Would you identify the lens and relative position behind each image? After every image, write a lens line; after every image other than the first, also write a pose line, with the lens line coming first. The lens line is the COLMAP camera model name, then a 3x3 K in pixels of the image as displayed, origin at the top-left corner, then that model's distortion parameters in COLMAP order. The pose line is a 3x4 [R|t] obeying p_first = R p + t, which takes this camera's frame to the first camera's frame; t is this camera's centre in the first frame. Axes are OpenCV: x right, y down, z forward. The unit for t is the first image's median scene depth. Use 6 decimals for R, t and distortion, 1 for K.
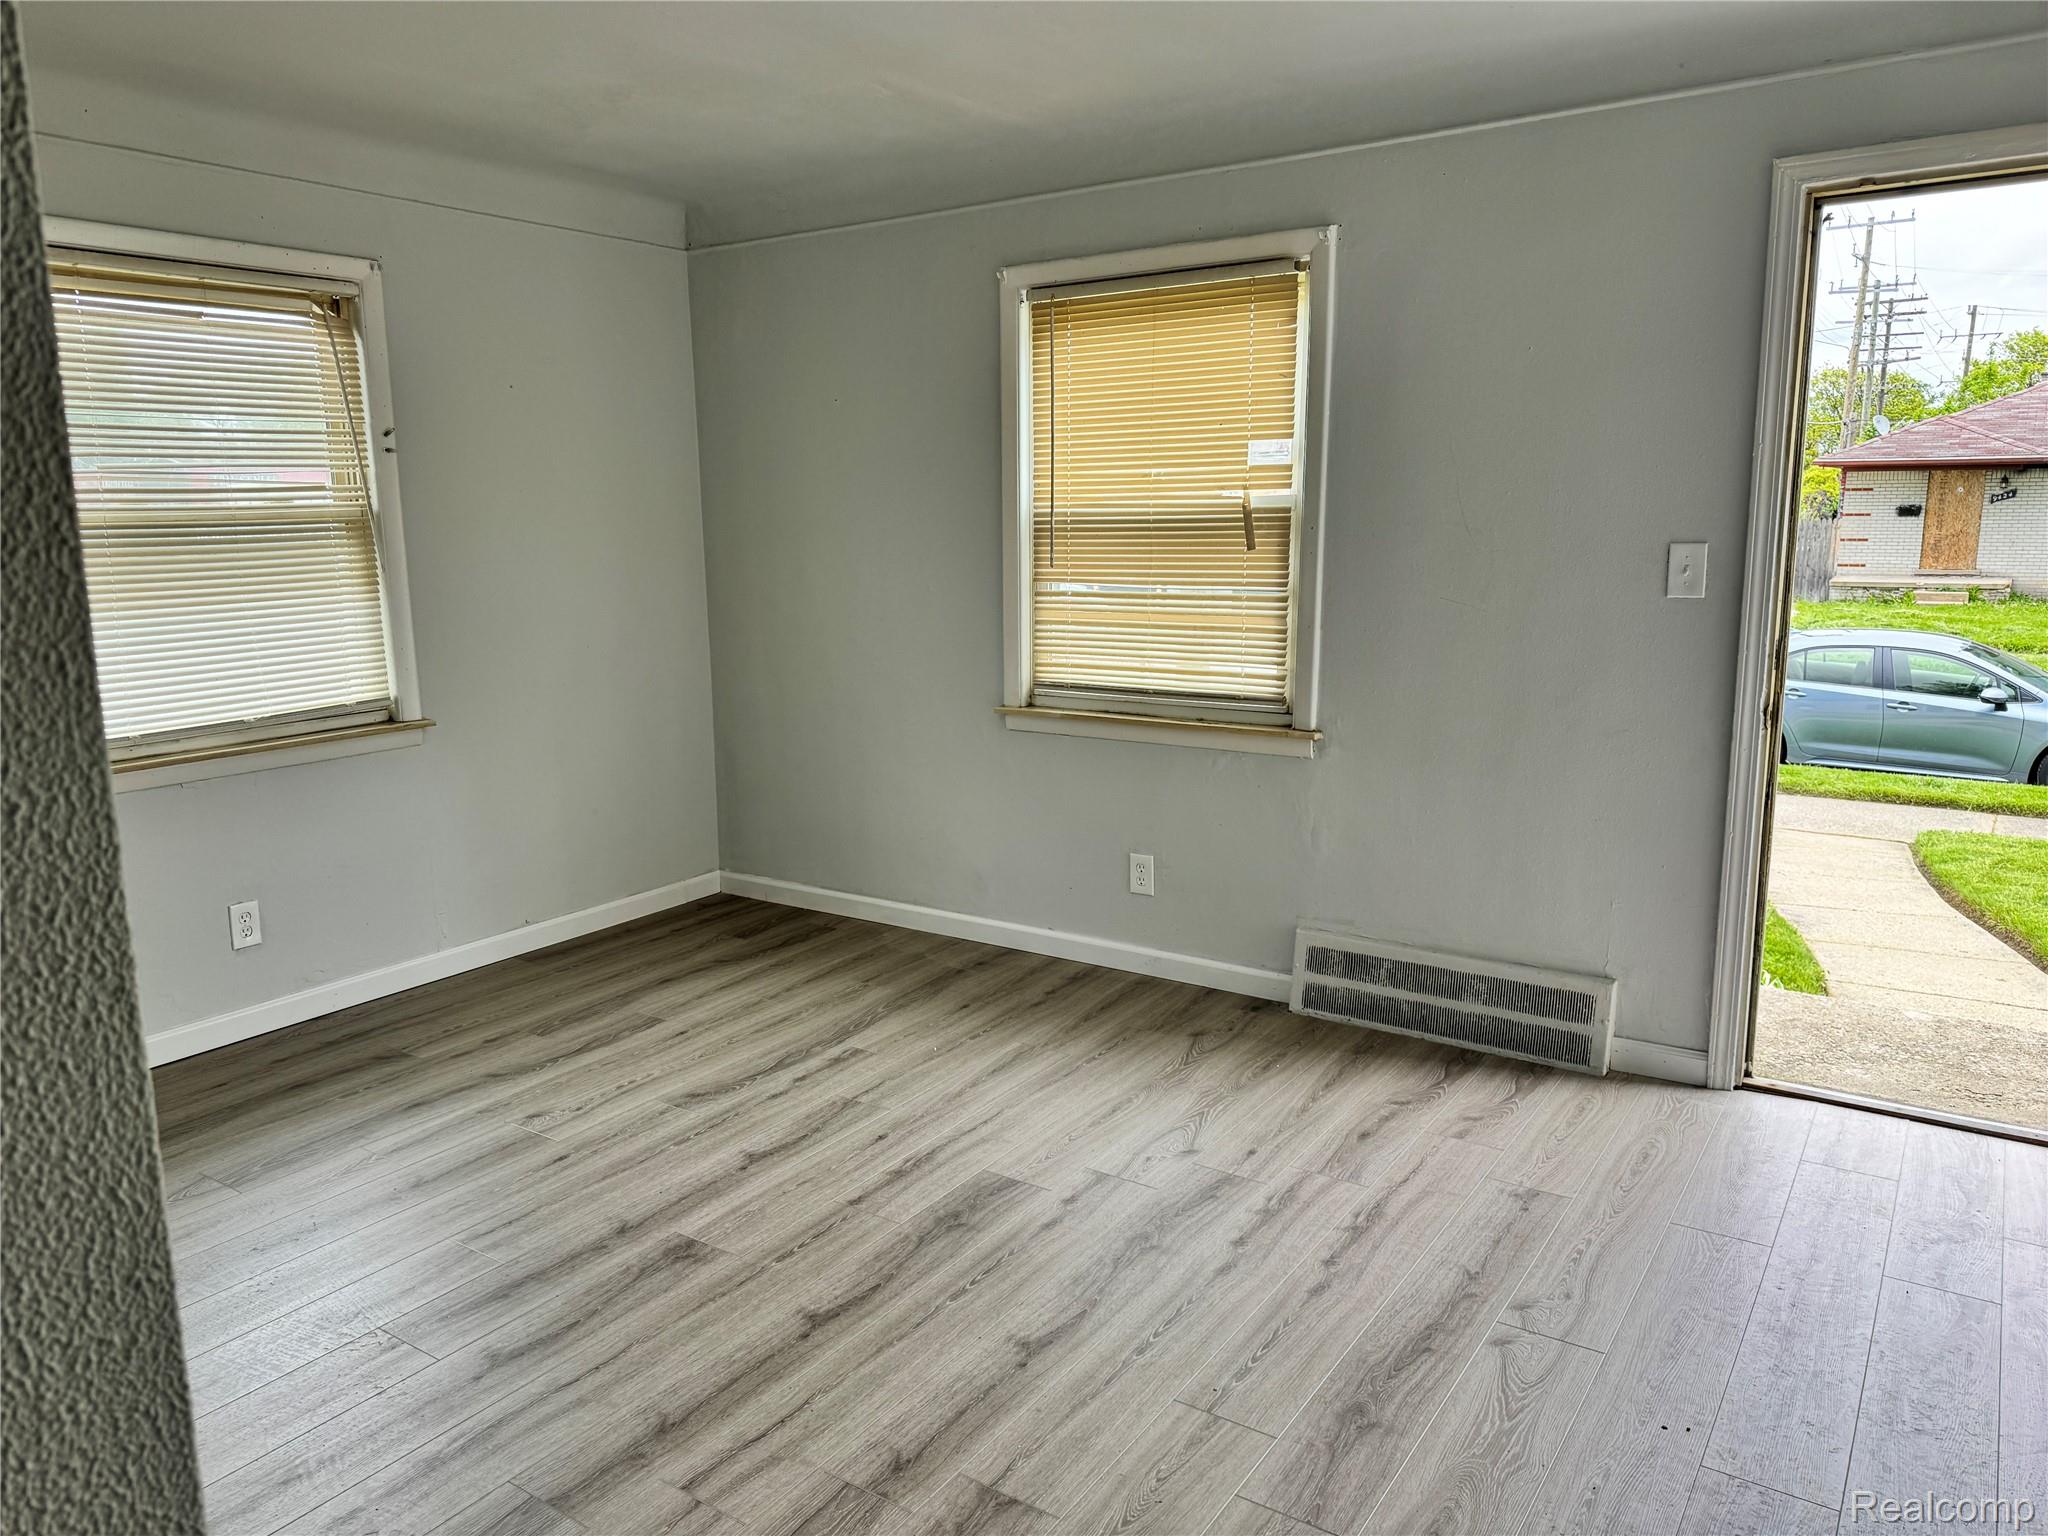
lens RADIAL K [[1429.8, 0, 992.5], [0, 1429.8, 769.8], [0, 0, 1]] dist [0.063619, -0.086713]
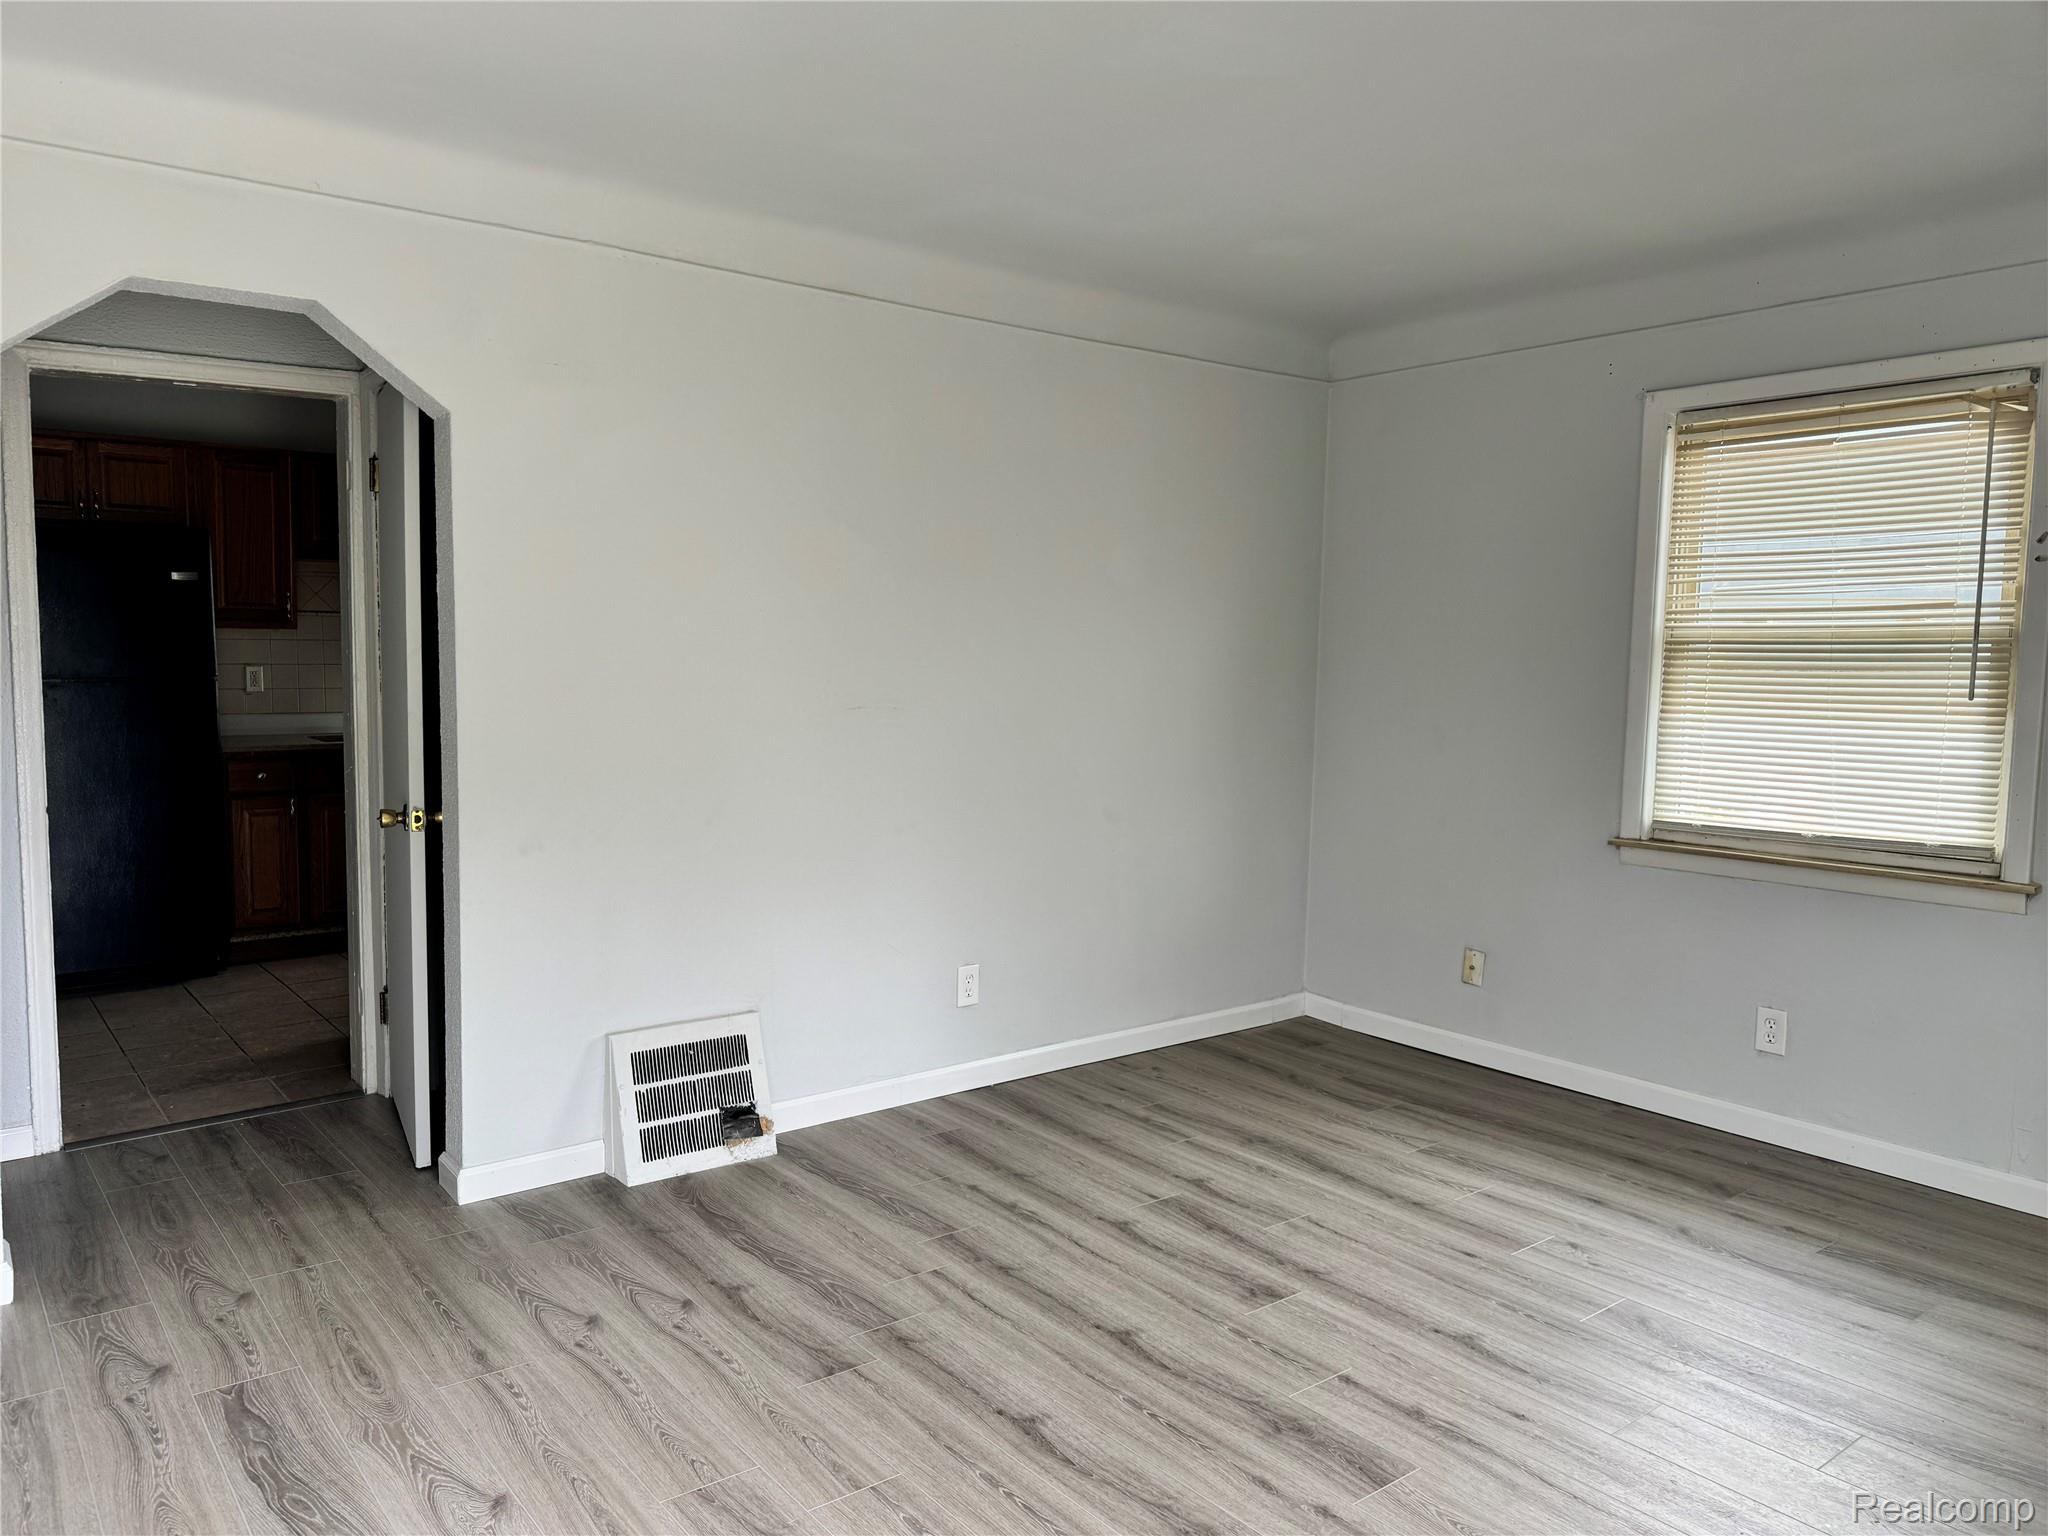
lens RADIAL K [[1429.8, 0, 953.1], [0, 1429.8, 775.3], [0, 0, 1]] dist [0.063619, -0.086713]
pose [[-0.314568, 0.099469, -0.944009, 0.661275], [-0.176769, 0.970960, 0.161213, -0.141187], [0.932630, 0.217584, -0.287850, 0.780435]]
